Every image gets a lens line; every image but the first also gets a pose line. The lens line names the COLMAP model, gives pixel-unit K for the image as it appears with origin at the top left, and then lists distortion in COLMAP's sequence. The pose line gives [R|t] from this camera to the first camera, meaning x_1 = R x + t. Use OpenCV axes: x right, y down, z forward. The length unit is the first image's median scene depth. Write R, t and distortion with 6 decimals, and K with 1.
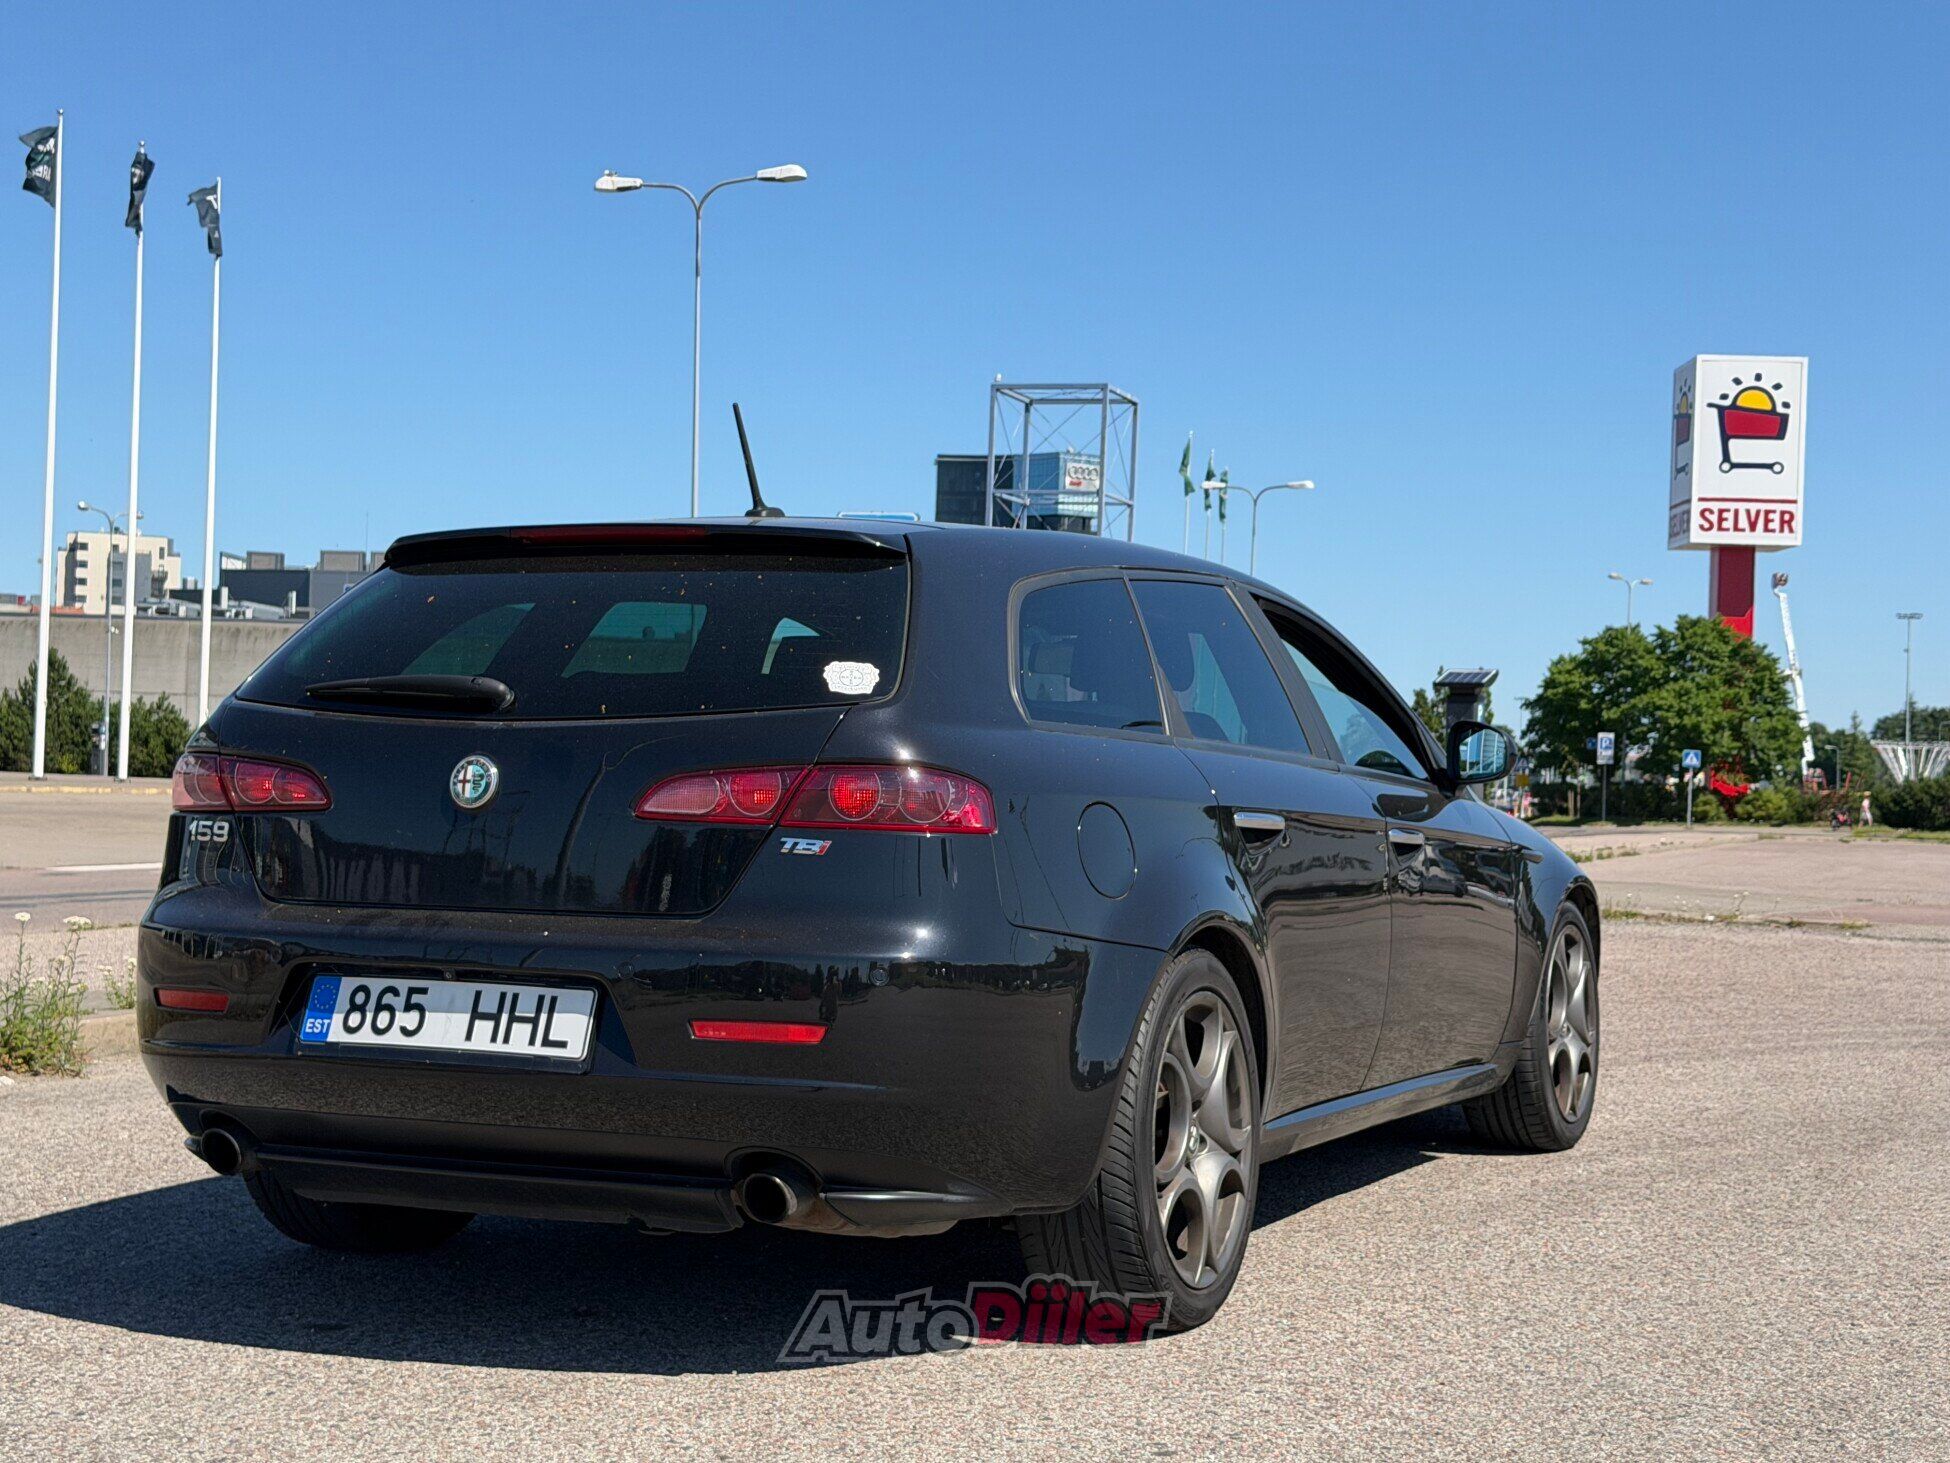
lens RADIAL K [[2898.8, 0, 975.0], [0, 2898.8, 731.5], [0, 0, 1]] dist [0.194381, -0.368604]
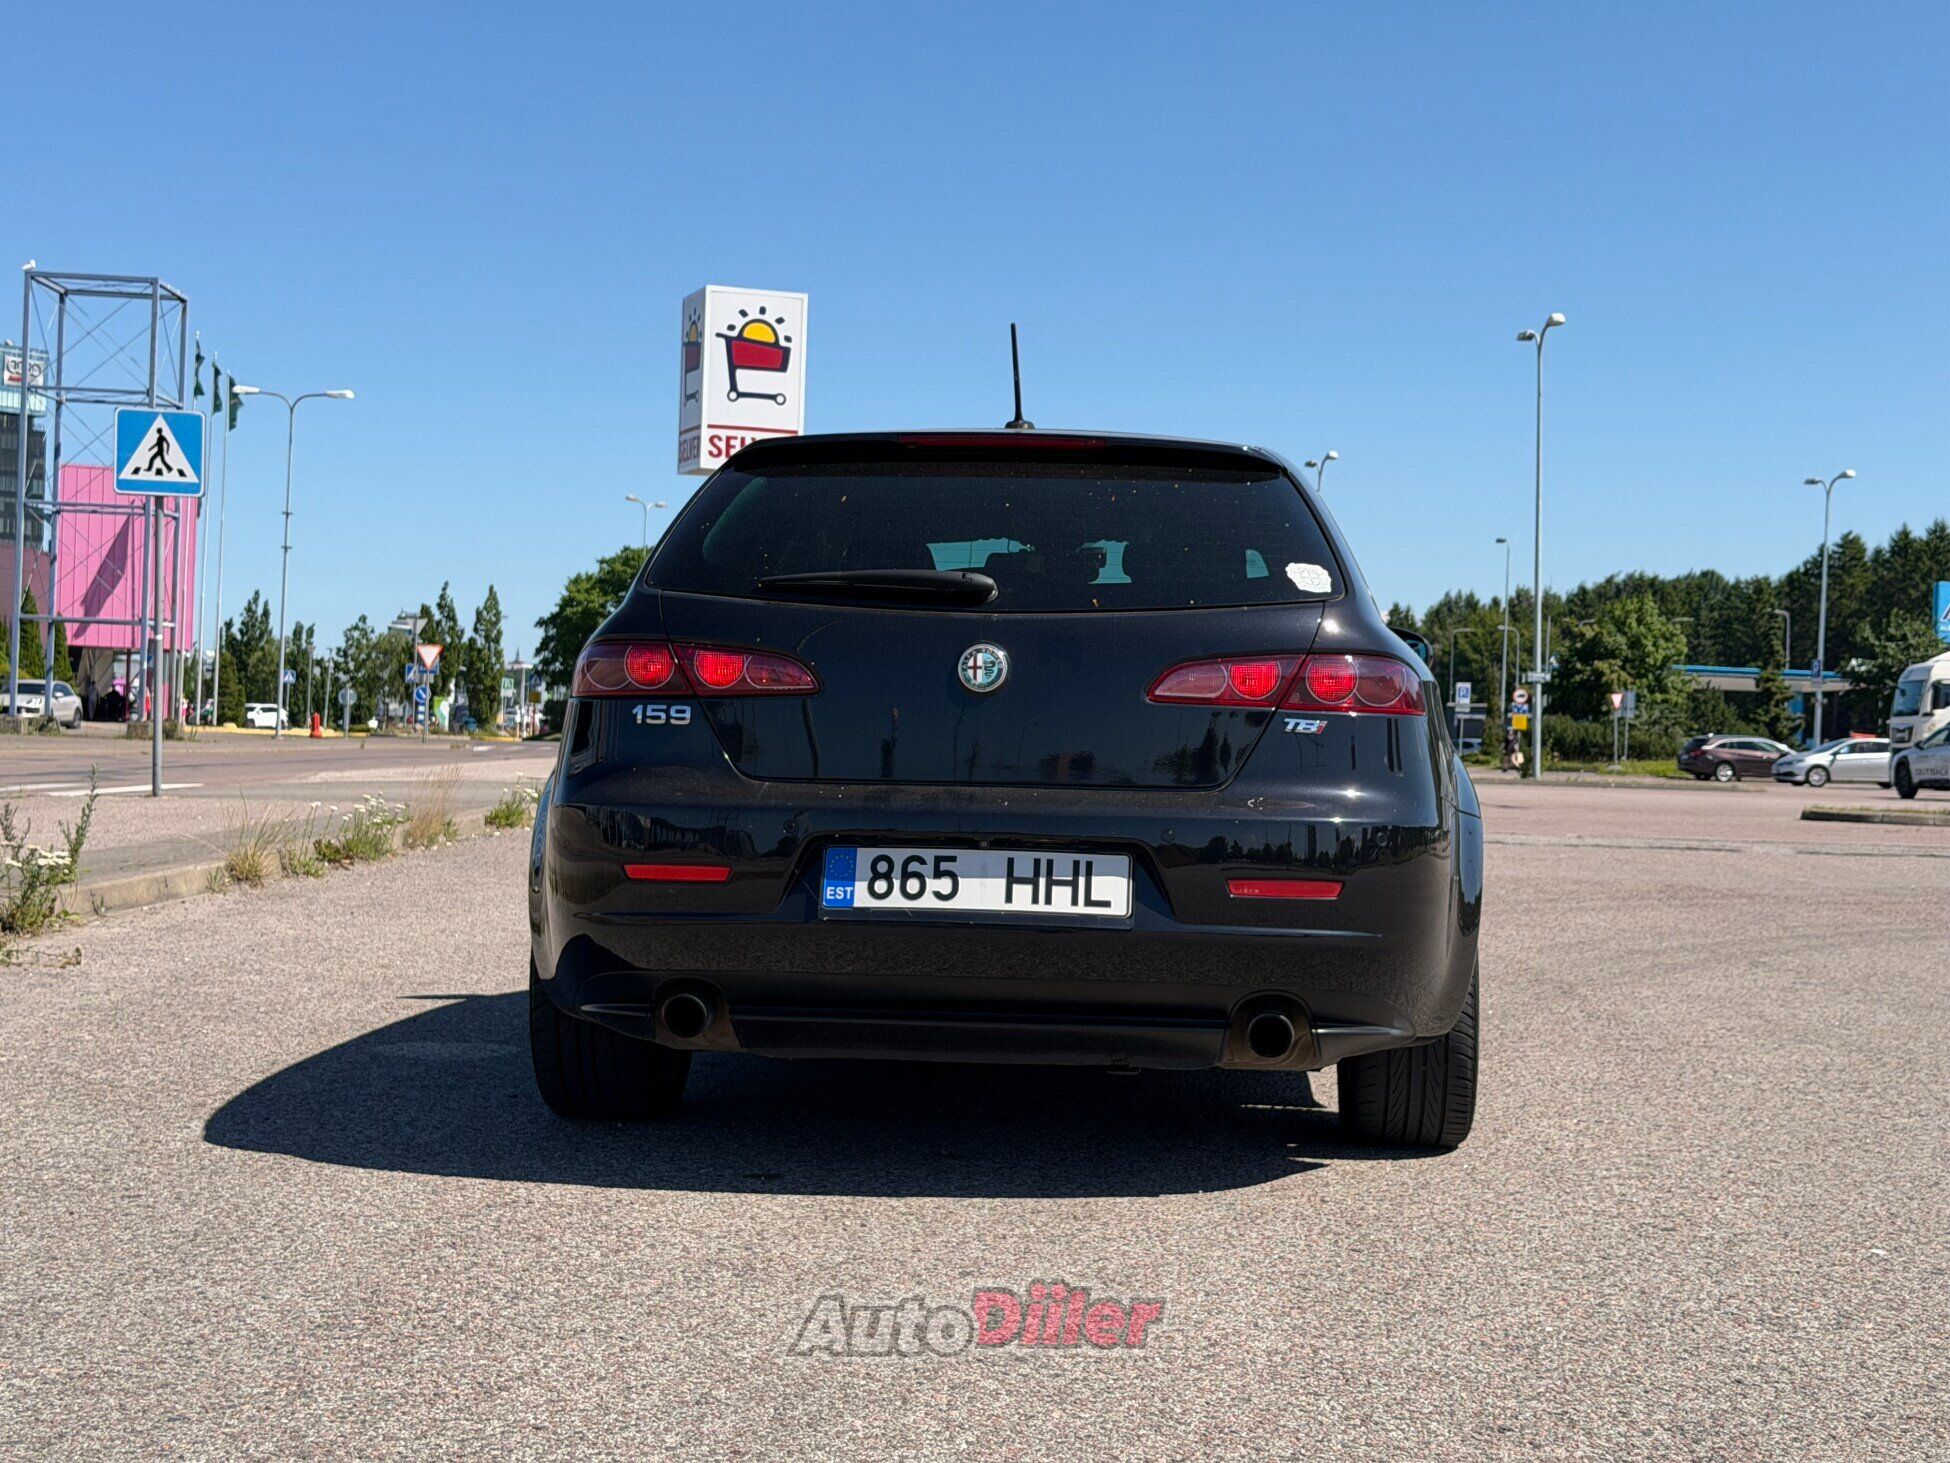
lens RADIAL K [[2898.8, 0, 975.0], [0, 2898.8, 731.5], [0, 0, 1]] dist [0.194381, -0.368604]
pose [[0.941748, -0.001121, 0.336318, -0.532638], [-0.008377, 0.999606, 0.026787, 0.011740], [-0.336216, -0.028044, 0.941367, -0.021987]]
